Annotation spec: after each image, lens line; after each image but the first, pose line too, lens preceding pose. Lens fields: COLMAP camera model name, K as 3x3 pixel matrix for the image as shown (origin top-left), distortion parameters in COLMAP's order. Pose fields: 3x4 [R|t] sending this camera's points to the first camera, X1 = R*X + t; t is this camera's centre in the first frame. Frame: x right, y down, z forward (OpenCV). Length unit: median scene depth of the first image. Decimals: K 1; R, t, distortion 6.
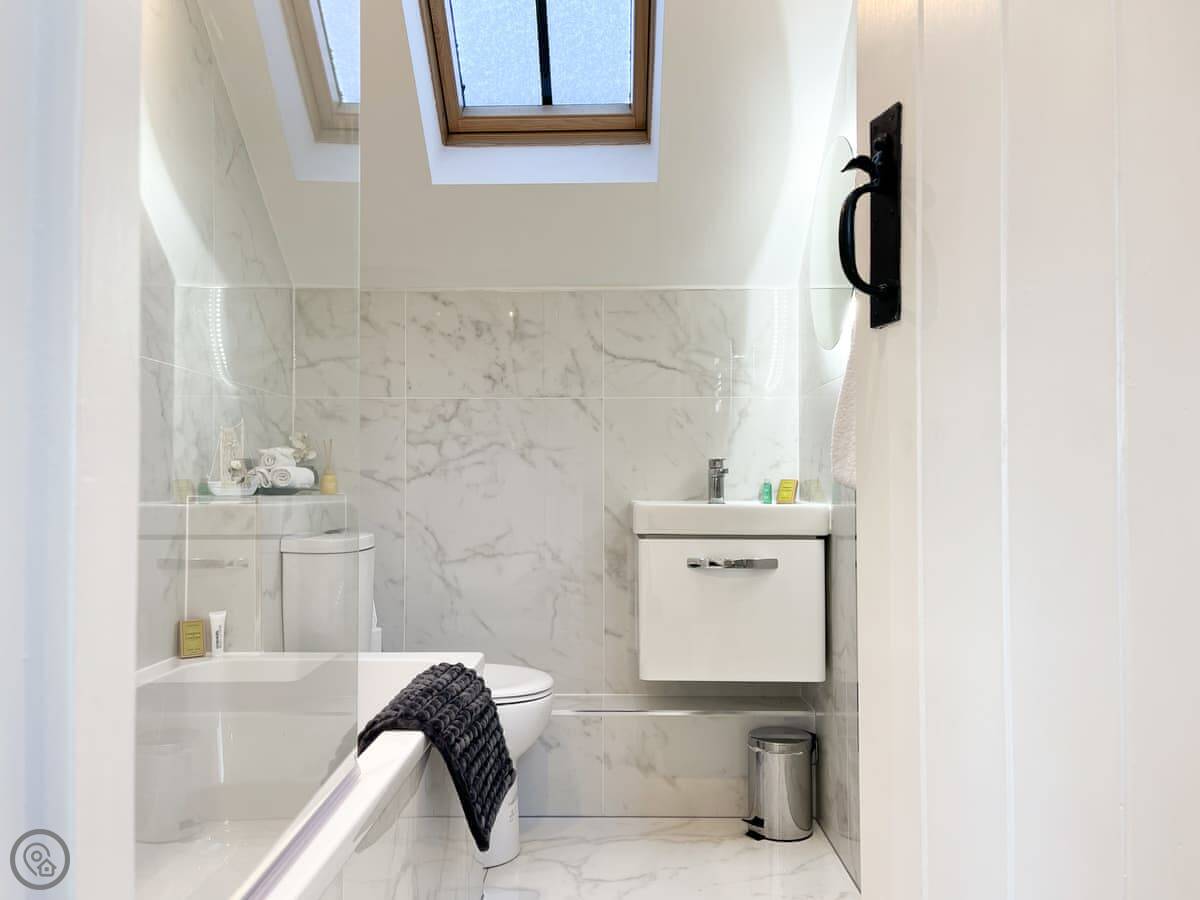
lens RADIAL K [[919.0, 0, 580.4], [0, 919.0, 449.9], [0, 0, 1]] dist [0.124011, -0.170856]
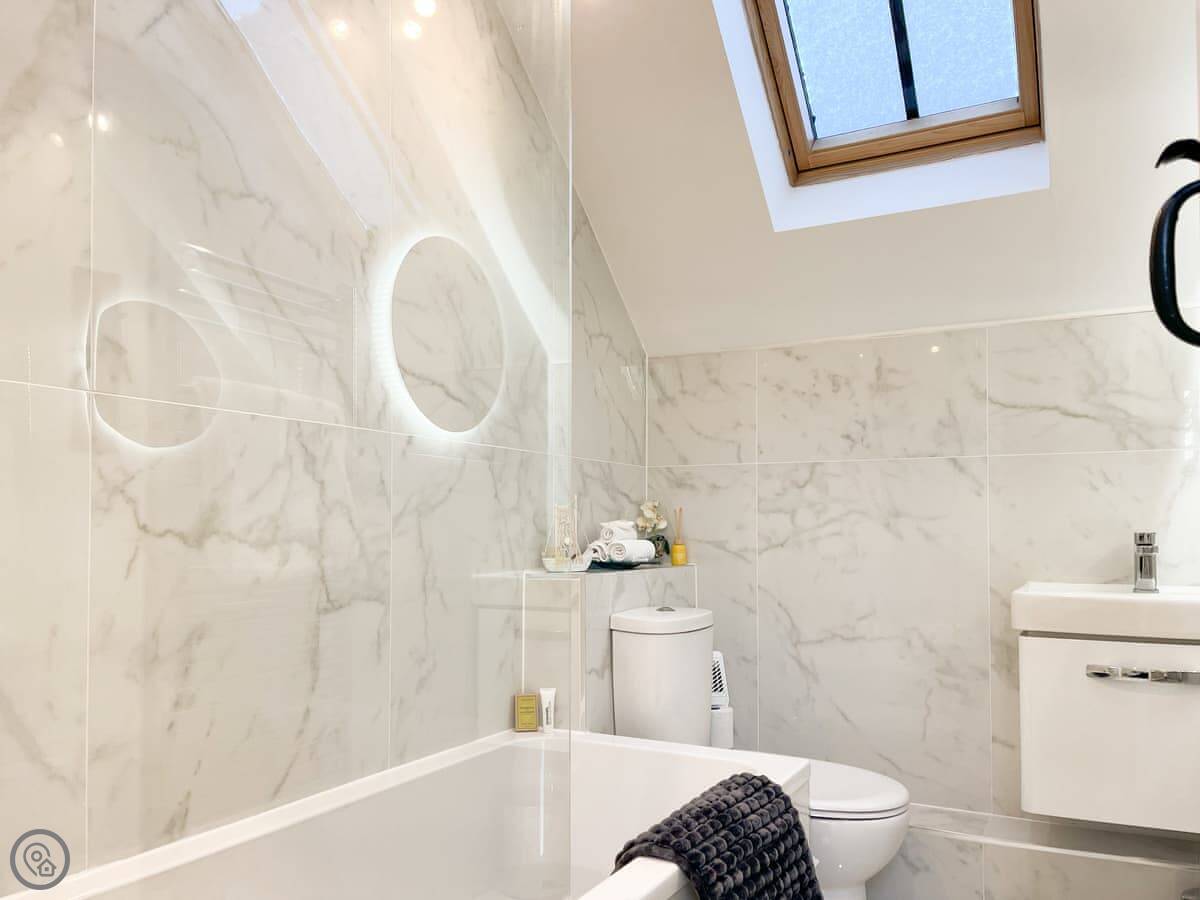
lens RADIAL K [[935.8, 0, 599.9], [0, 935.8, 496.8], [0, 0, 1]] dist [0.053438, -0.001159]
pose [[0.897577, -0.012382, -0.440685, 0.088943], [0.015077, 0.999883, 0.002614, -0.028357], [0.440601, -0.008990, 0.897658, 0.084503]]
